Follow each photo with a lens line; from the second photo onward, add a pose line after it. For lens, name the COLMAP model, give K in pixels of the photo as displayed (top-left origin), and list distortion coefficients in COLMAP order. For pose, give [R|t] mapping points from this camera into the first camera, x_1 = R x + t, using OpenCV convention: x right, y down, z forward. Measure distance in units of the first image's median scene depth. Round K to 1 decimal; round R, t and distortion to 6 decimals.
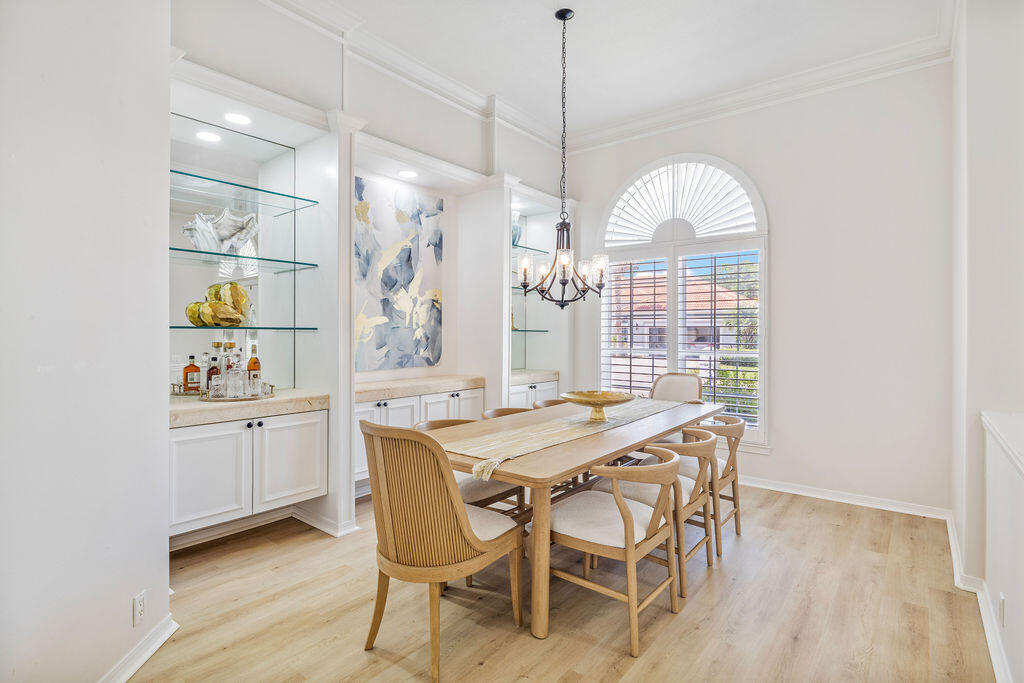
lens RADIAL K [[518.9, 0, 512.0], [0, 518.9, 341.5], [0, 0, 1]] dist [-0.003882, -0.000336]
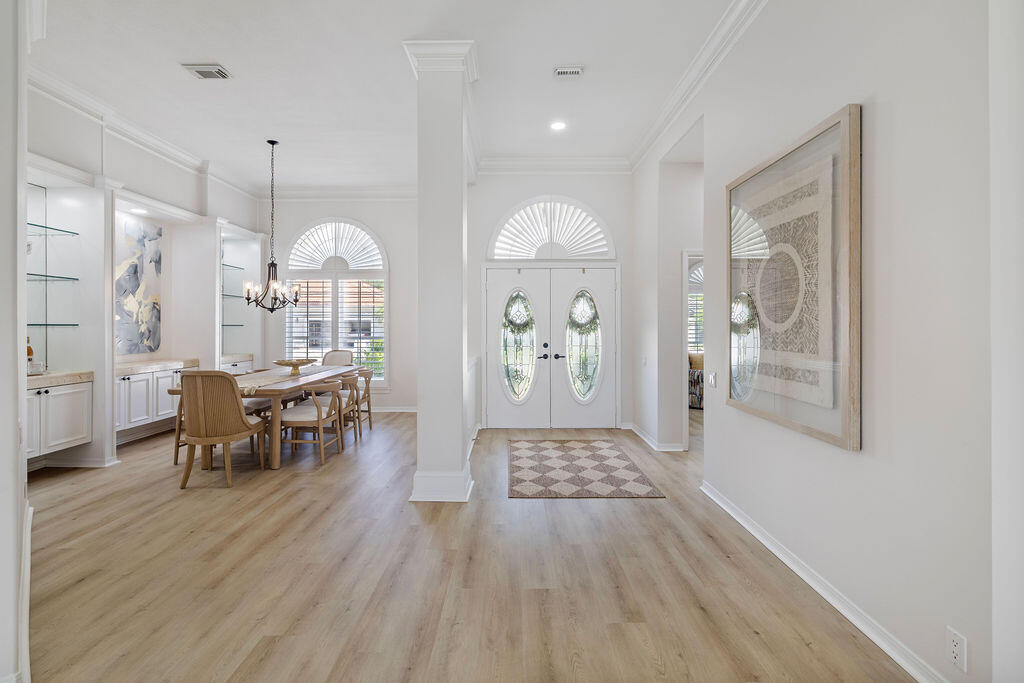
lens RADIAL K [[479.8, 0, 511.4], [0, 479.8, 313.1], [0, 0, 1]] dist [-0.001401, -0.000394]
pose [[0.787781, 0.011190, 0.615853, -0.205186], [0.015261, 0.999173, -0.037677, 0.008217], [-0.615766, 0.039080, 0.786959, -0.593770]]
